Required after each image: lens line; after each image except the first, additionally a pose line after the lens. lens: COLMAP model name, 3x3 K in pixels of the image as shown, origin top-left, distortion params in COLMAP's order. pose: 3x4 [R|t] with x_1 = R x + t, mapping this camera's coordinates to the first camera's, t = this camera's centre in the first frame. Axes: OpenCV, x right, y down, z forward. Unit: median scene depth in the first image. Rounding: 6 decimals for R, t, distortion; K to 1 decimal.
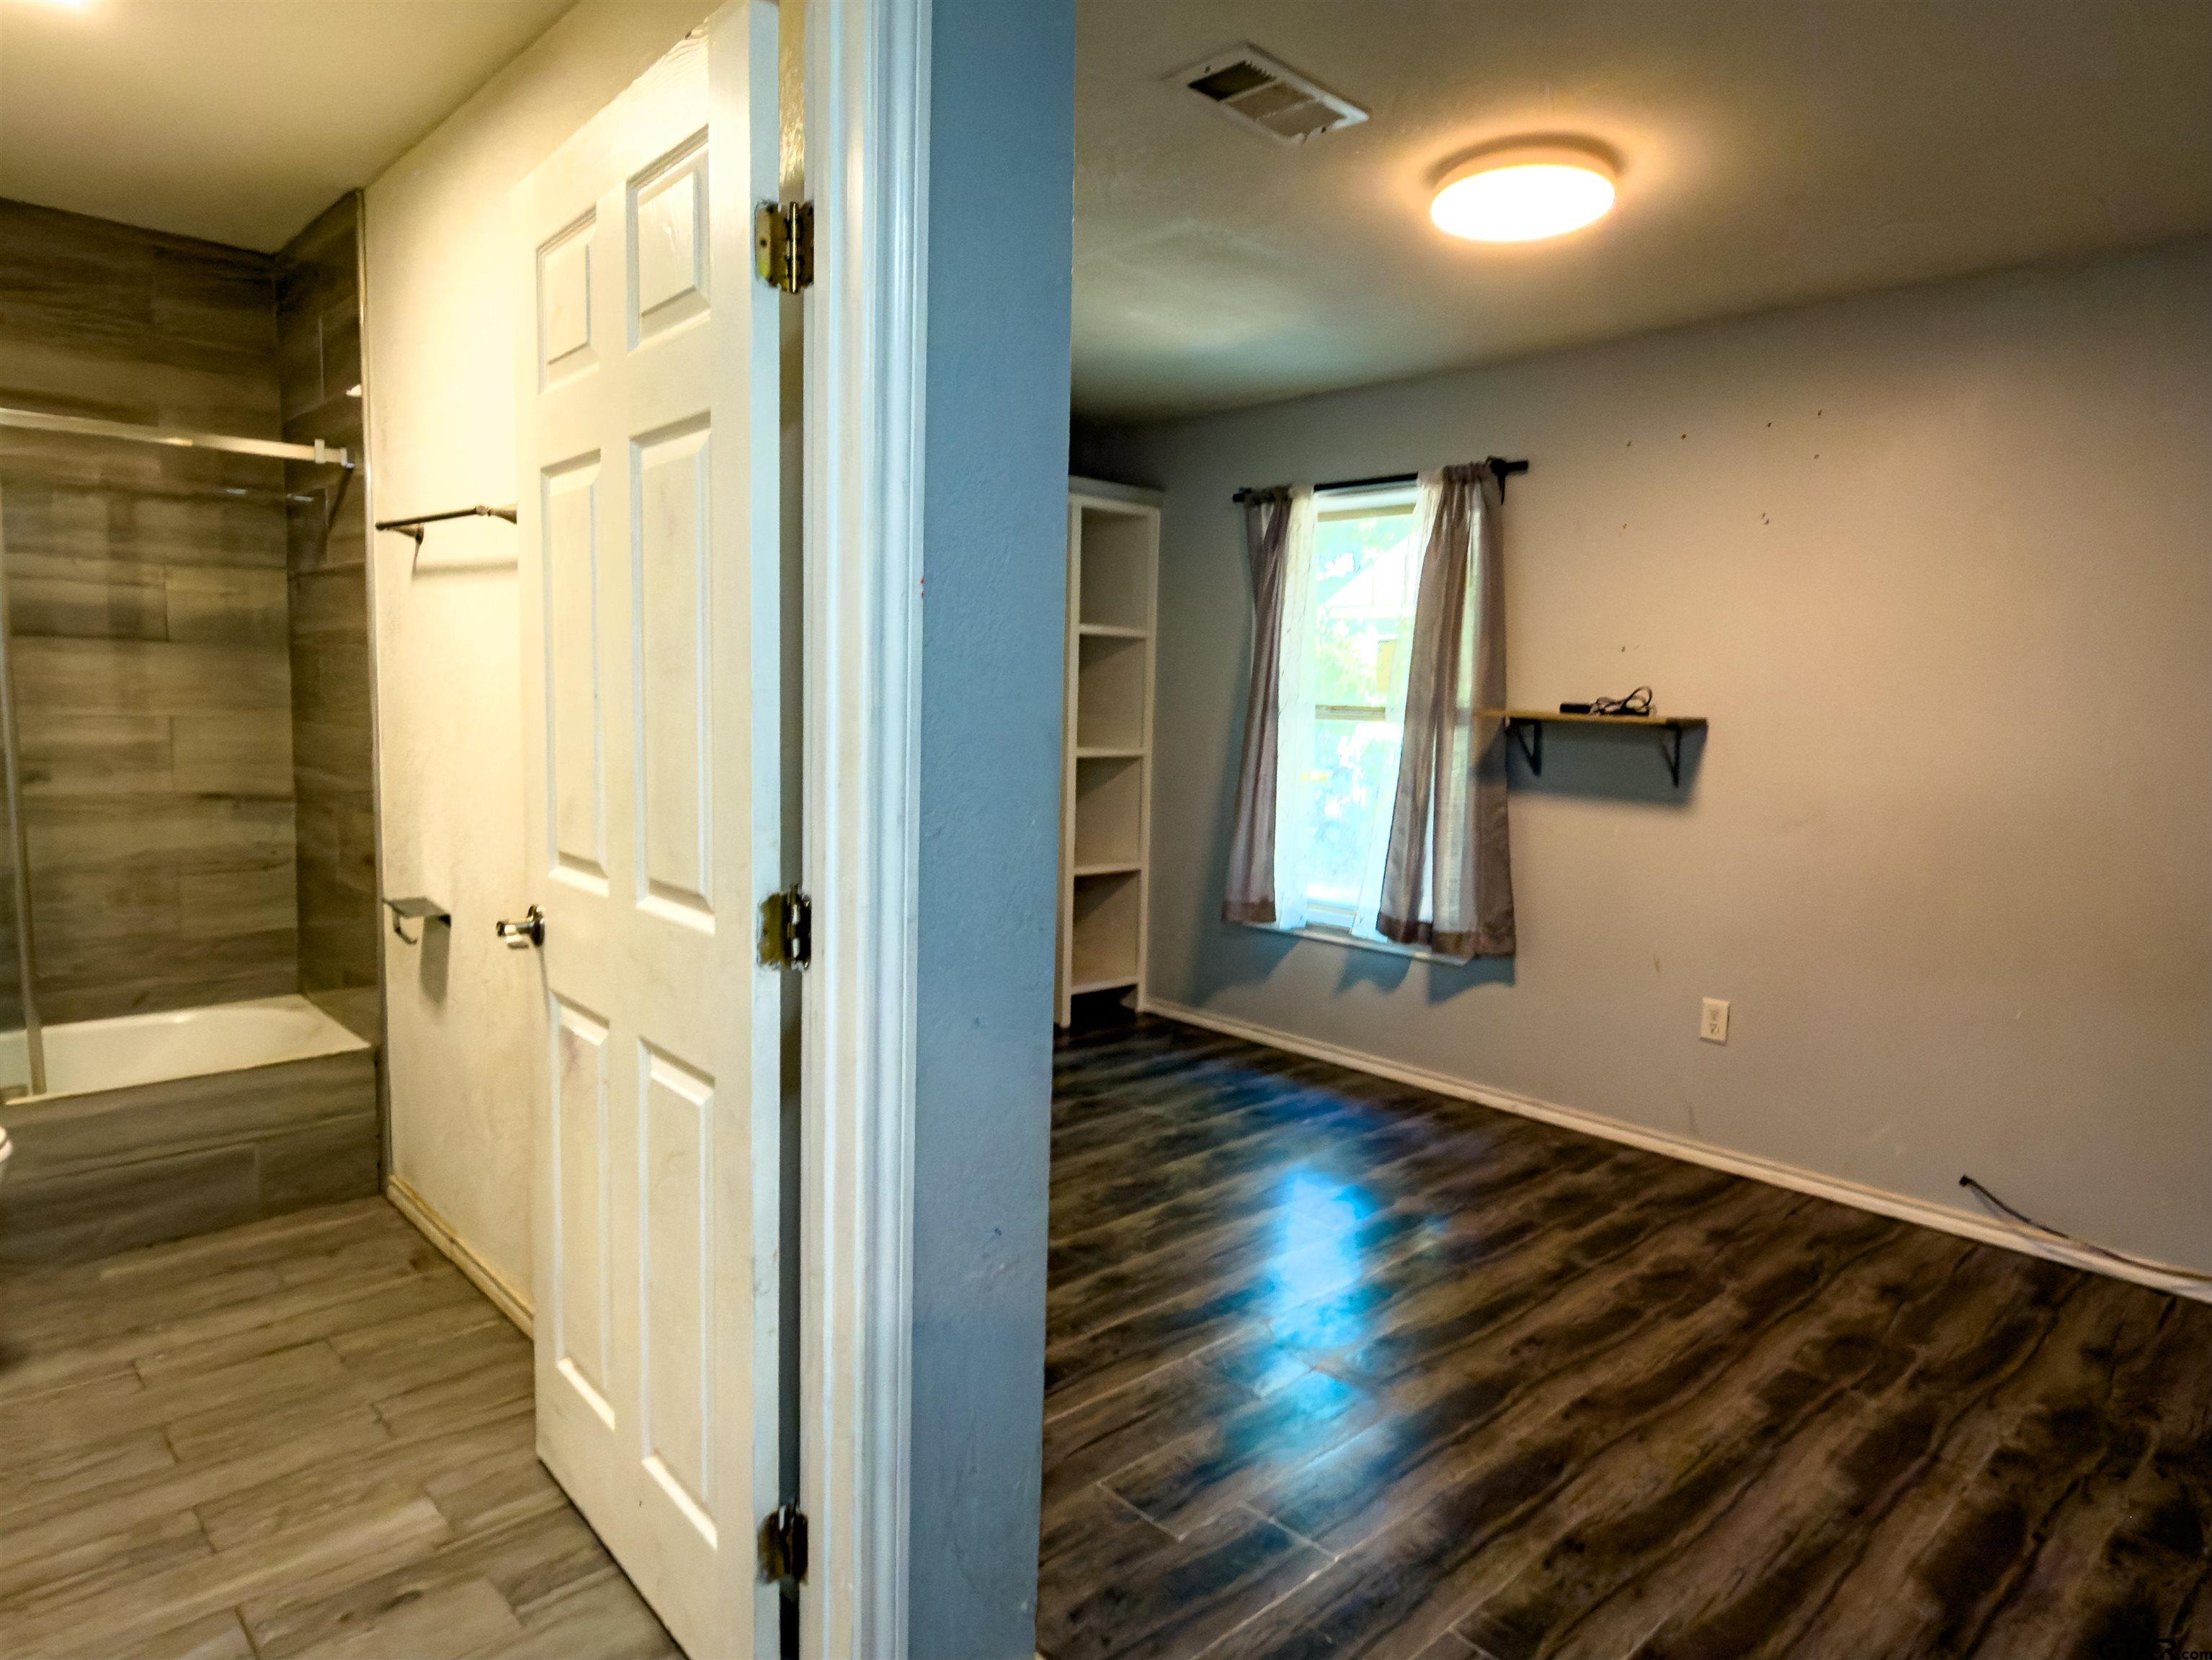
lens RADIAL K [[1353.1, 0, 1073.2], [0, 1353.1, 832.8], [0, 0, 1]] dist [-0.005688, -0.000828]
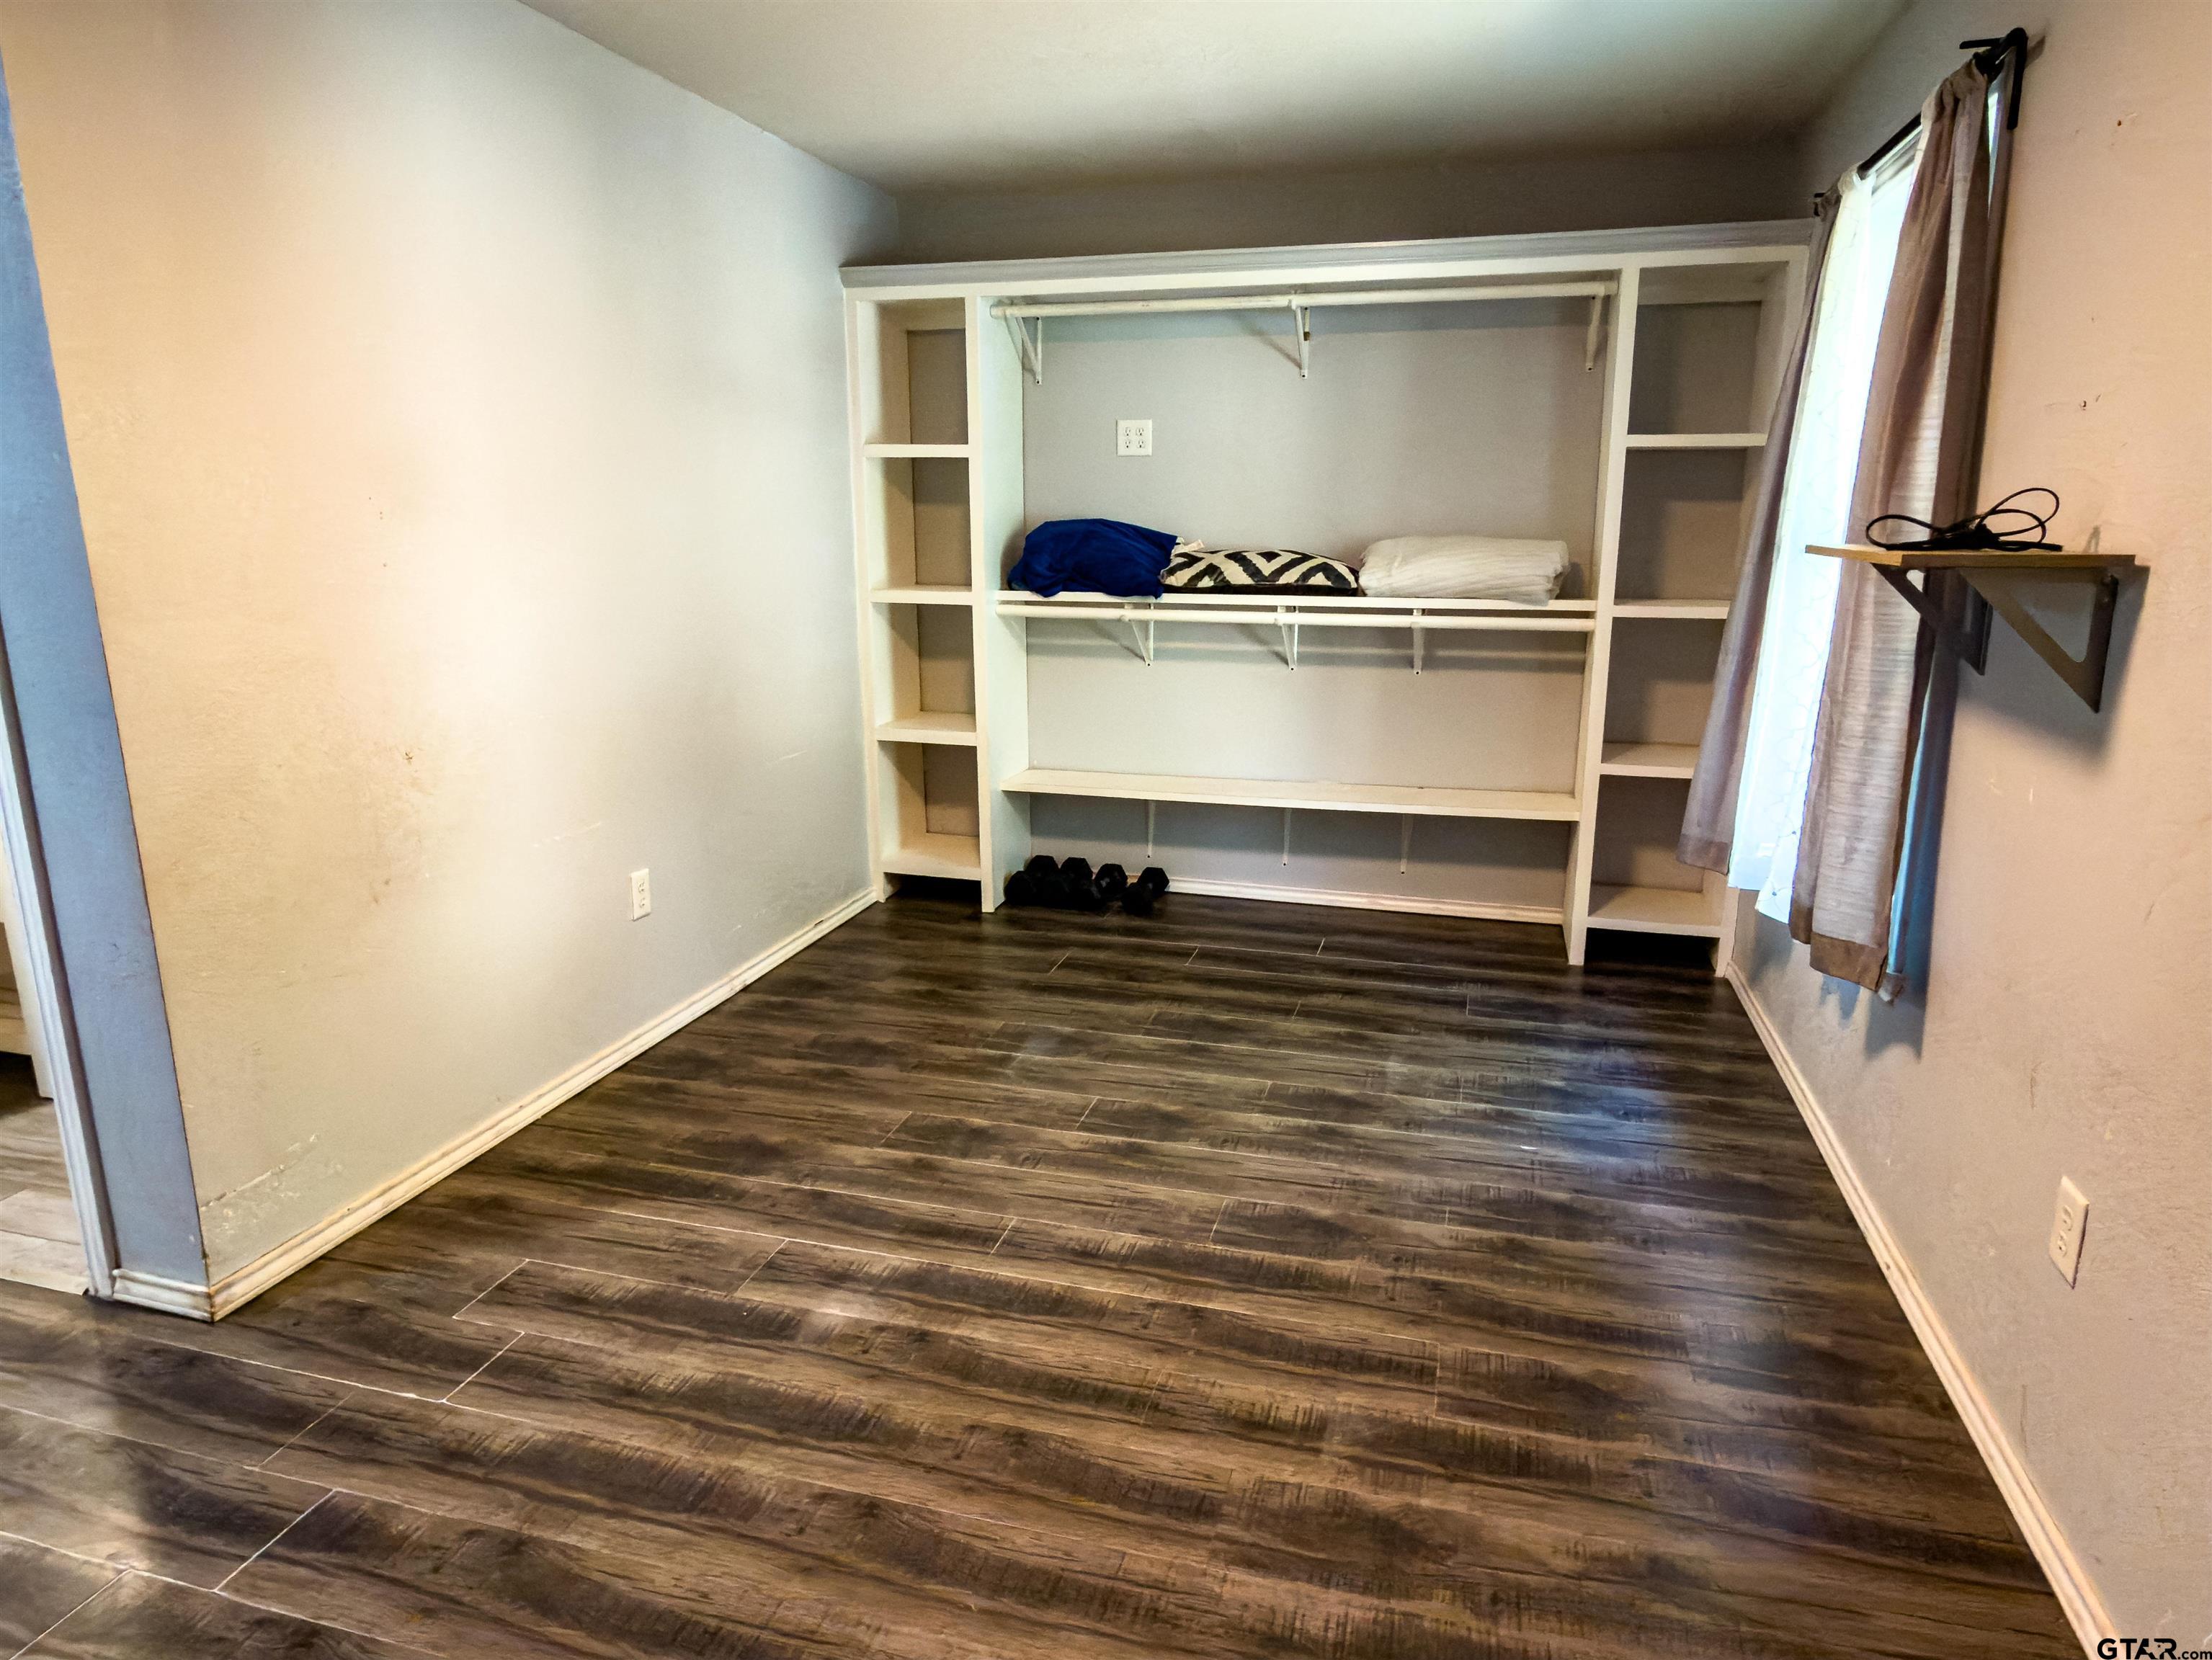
lens RADIAL K [[1353.1, 0, 1073.2], [0, 1353.1, 832.8], [0, 0, 1]] dist [-0.005688, -0.000828]
pose [[0.516434, 0.165169, -0.840247, 0.723145], [-0.078503, 0.986222, 0.145614, -0.031293], [0.852721, -0.009238, 0.522285, 0.534256]]
